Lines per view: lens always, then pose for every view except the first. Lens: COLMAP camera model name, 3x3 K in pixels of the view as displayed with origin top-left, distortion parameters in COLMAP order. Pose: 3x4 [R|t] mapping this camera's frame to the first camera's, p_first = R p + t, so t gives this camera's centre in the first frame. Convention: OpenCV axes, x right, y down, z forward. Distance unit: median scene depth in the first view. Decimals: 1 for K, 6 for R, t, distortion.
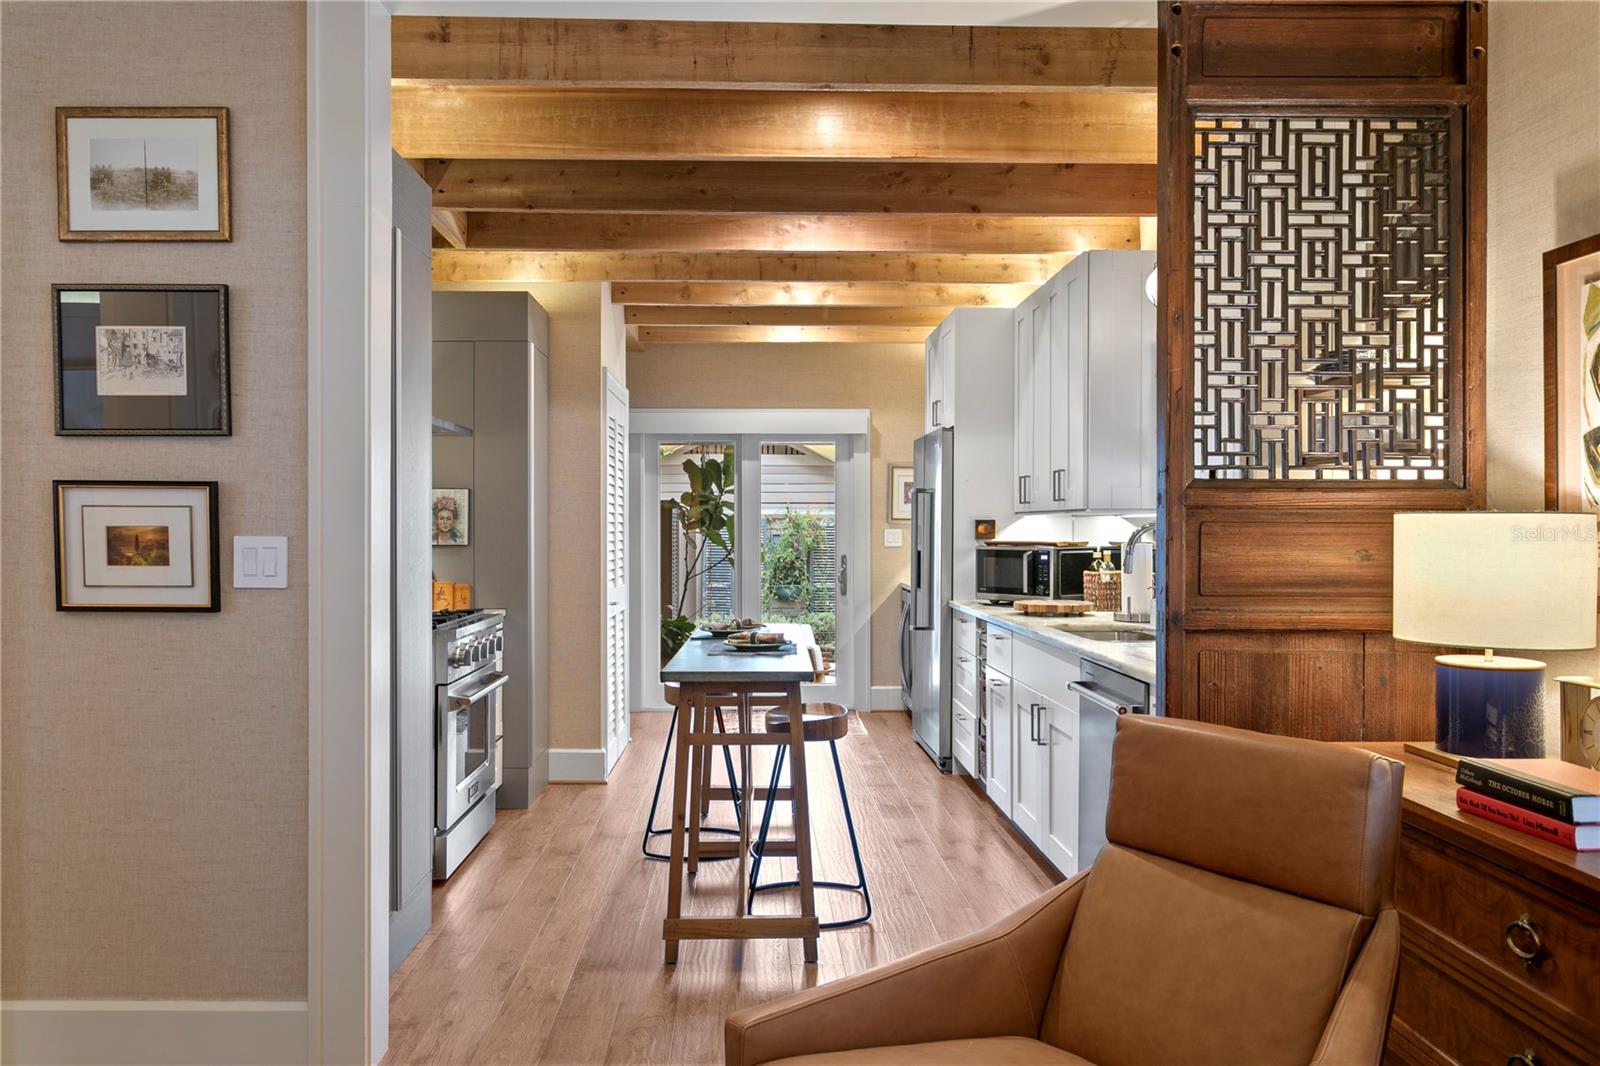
lens RADIAL K [[1132.5, 0, 759.4], [0, 1132.5, 526.4], [0, 0, 1]] dist [0.002034, 0.005952]
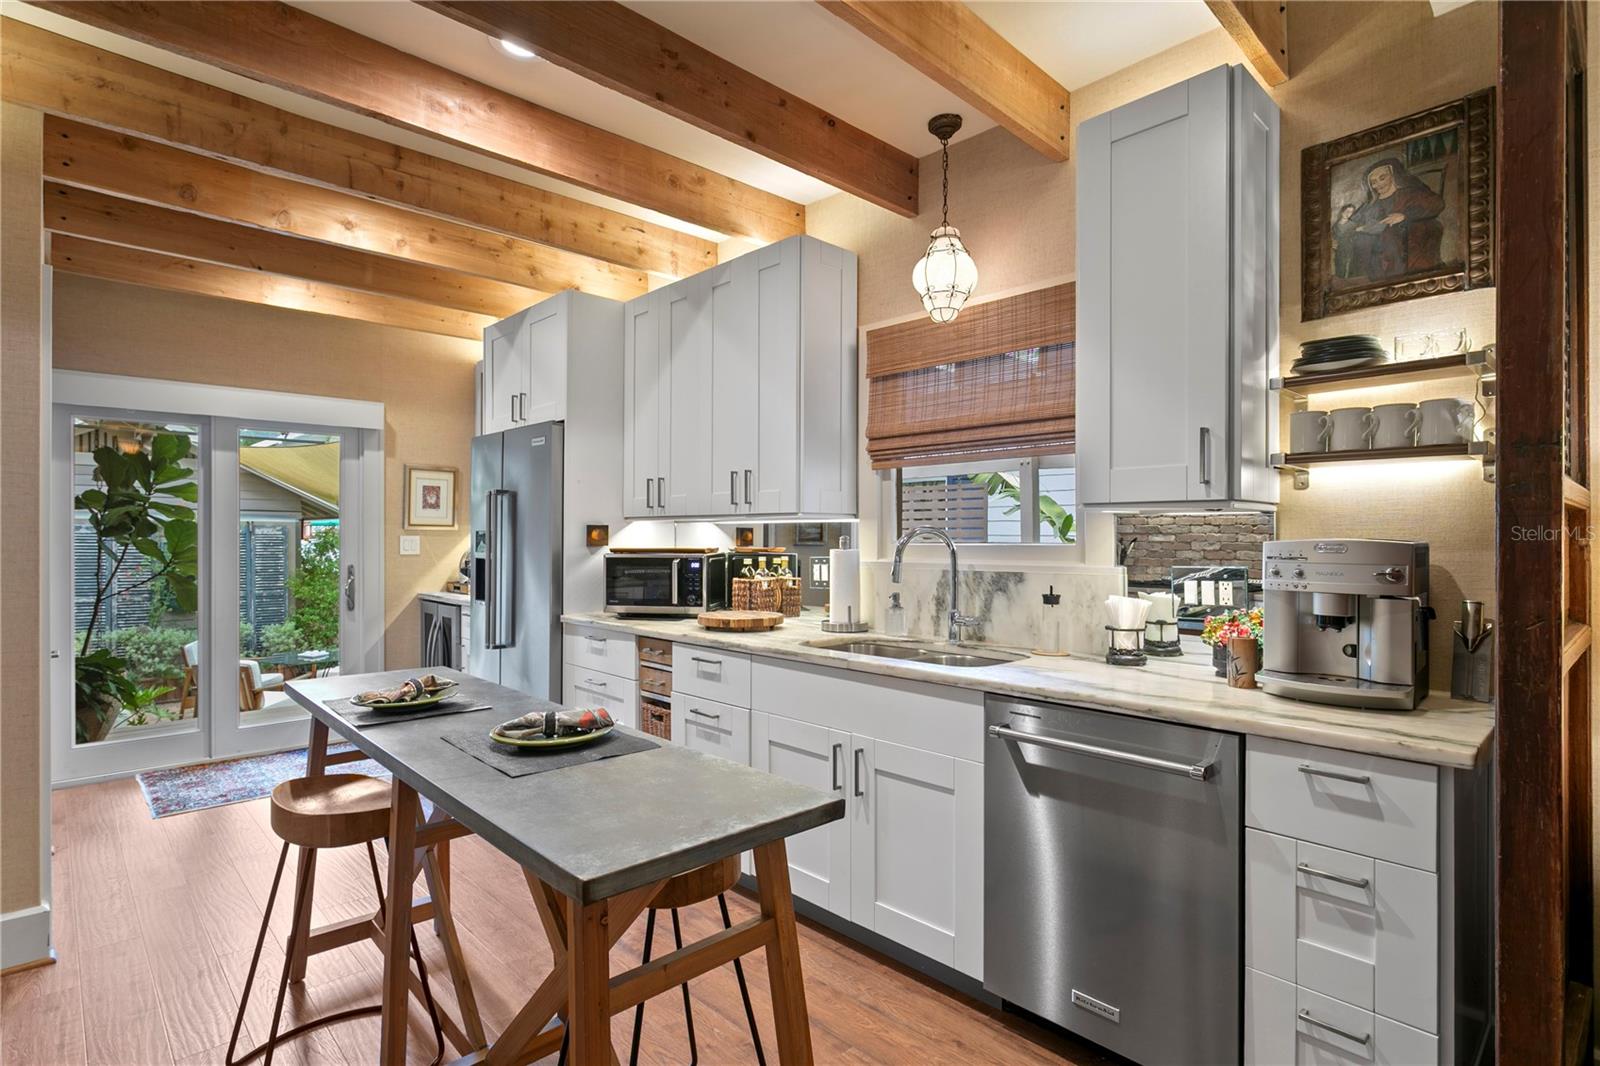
lens RADIAL K [[798.5, 0, 769.6], [0, 798.5, 527.2], [0, 0, 1]] dist [-0.018002, 0.003278]
pose [[0.740606, 0.007508, 0.671897, -0.152397], [-0.000570, 0.999944, -0.010545, 0.003057], [-0.671939, 0.007426, 0.740569, 0.494936]]
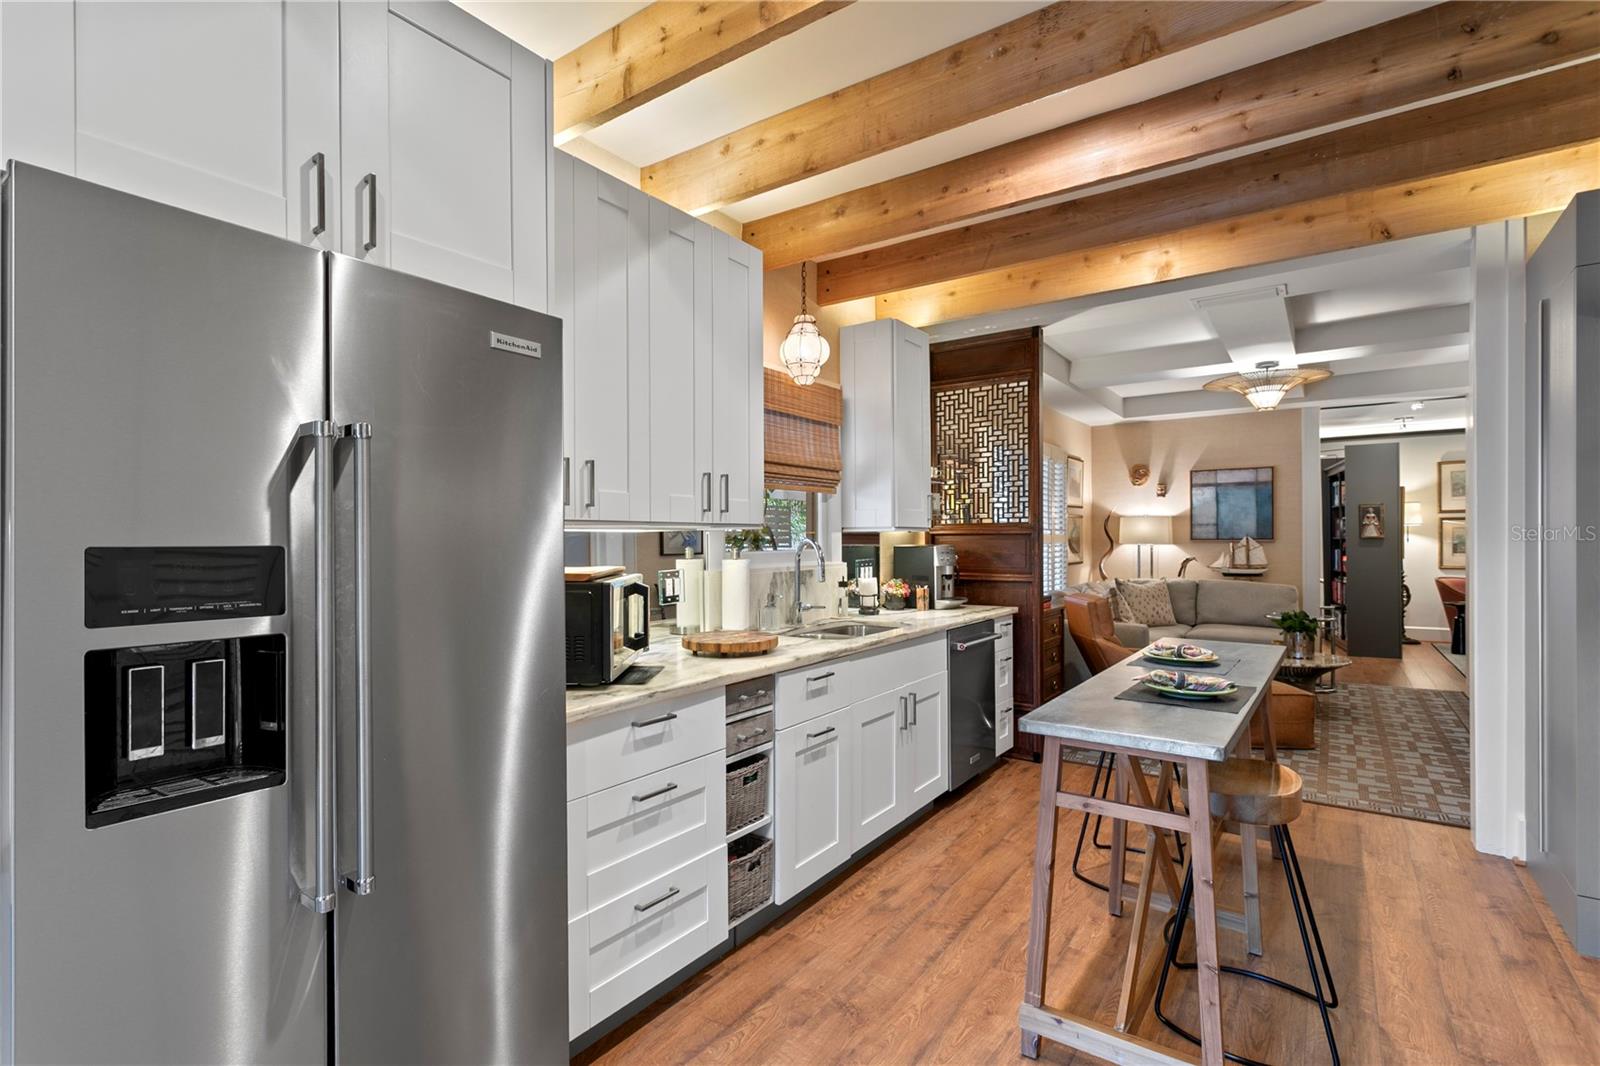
lens RADIAL K [[761.6, 0, 786.0], [0, 761.6, 542.3], [0, 0, 1]] dist [0.003245, 0.001288]
pose [[-0.810583, 0.000197, 0.585624, -0.090585], [0.003275, 0.999986, 0.004197, -0.002835], [-0.585615, 0.005320, -0.810572, 1.385861]]
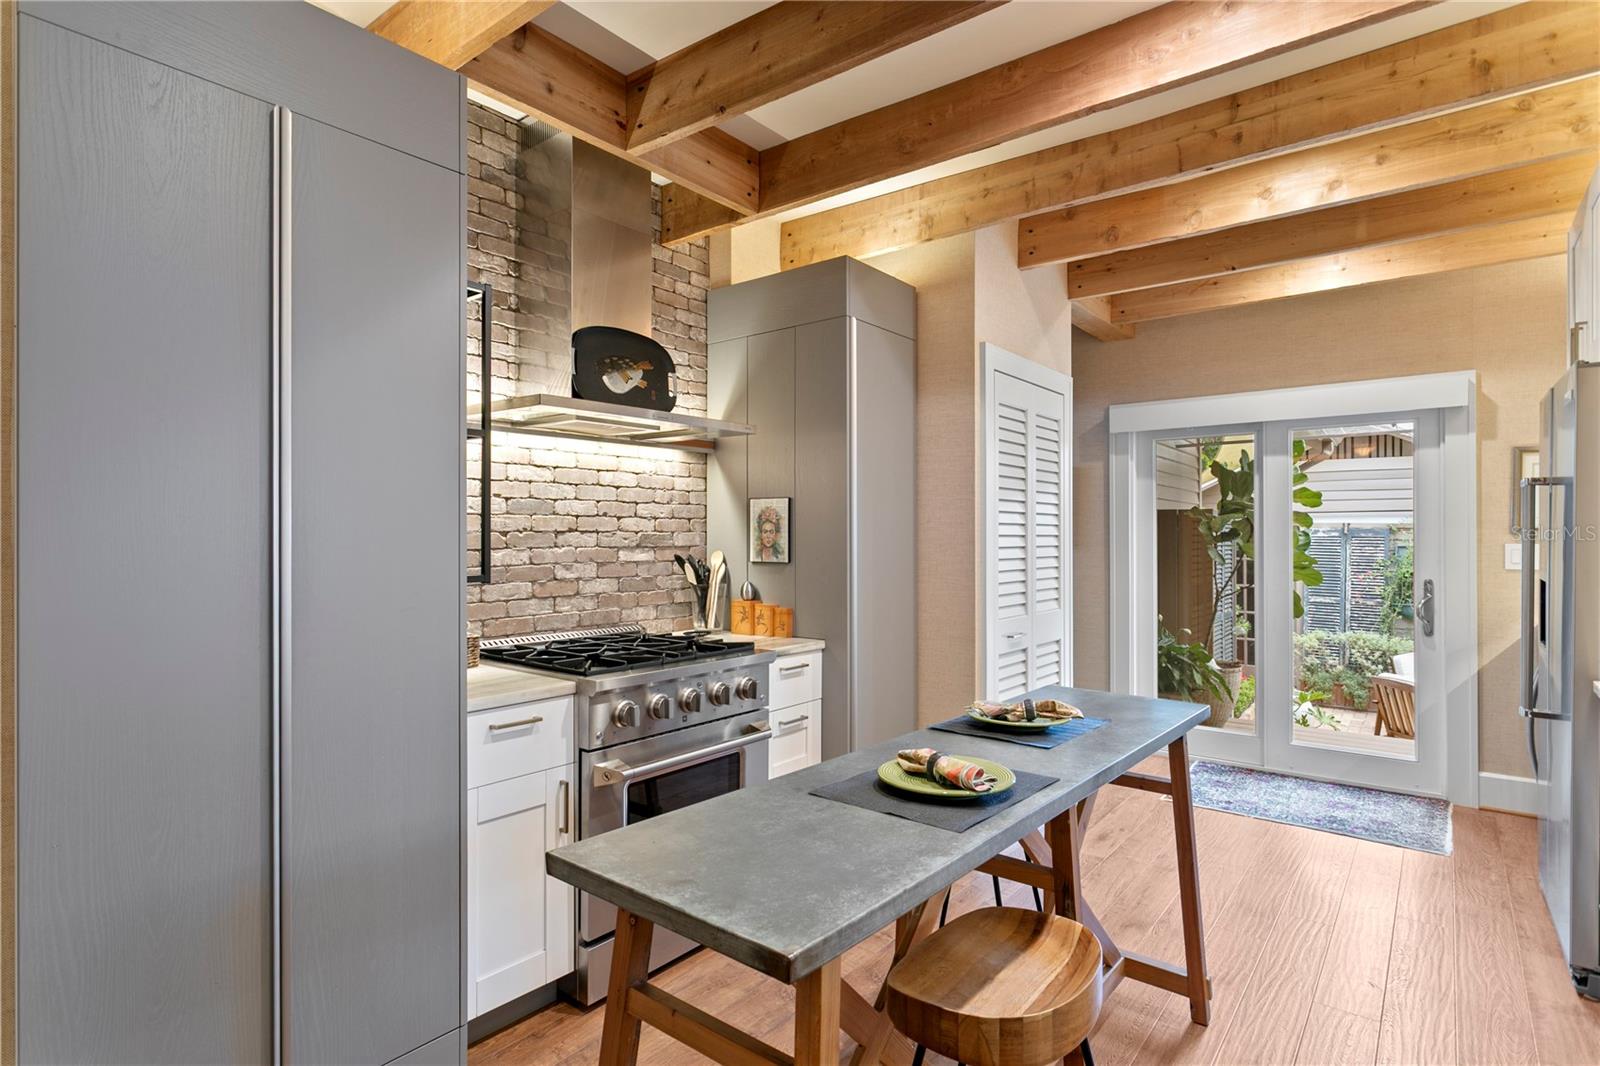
lens RADIAL K [[798.5, 0, 749.1], [0, 798.5, 531.3], [0, 0, 1]] dist [-0.018002, 0.003278]
pose [[0.750653, -0.004142, -0.660684, 0.125101], [0.000570, 0.999984, -0.005622, -0.004108], [0.660697, 0.003844, 0.750643, 0.531077]]
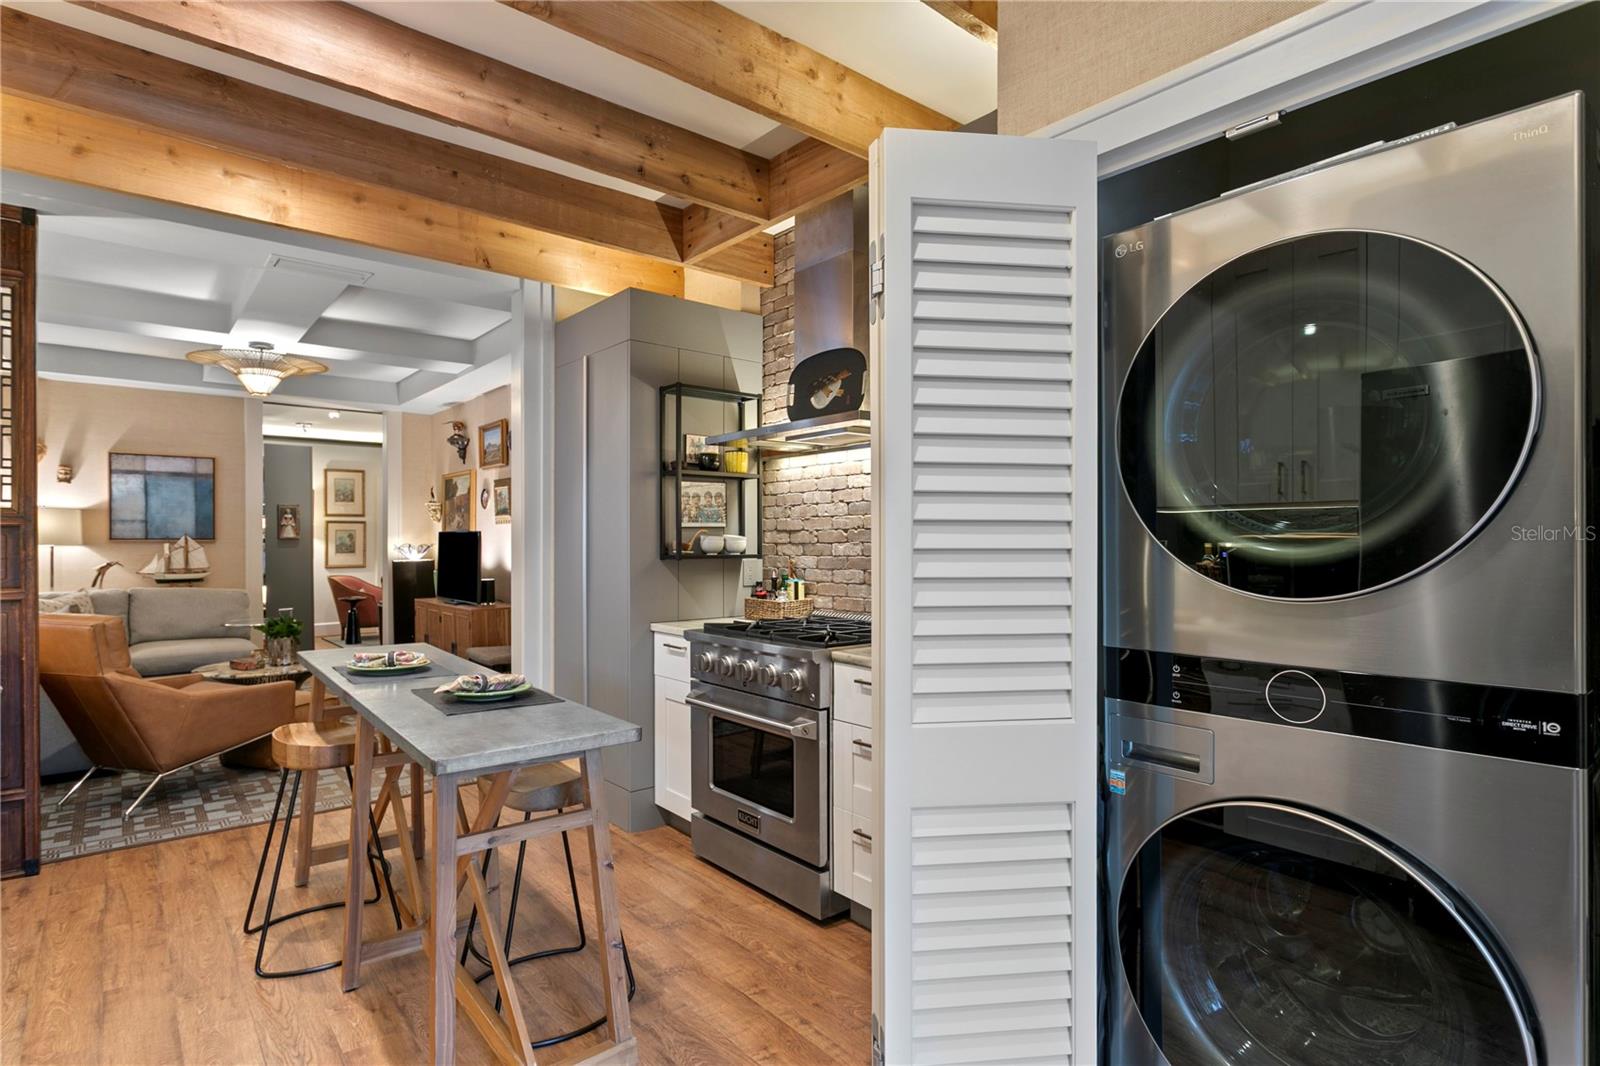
lens RADIAL K [[798.5, 0, 785.1], [0, 798.5, 544.4], [0, 0, 1]] dist [-0.018002, 0.003278]
pose [[-0.768239, 0.002744, -0.640157, 0.126452], [-0.000170, 0.999990, 0.004490, 0.003179], [0.640163, 0.003558, -0.768231, 1.328253]]
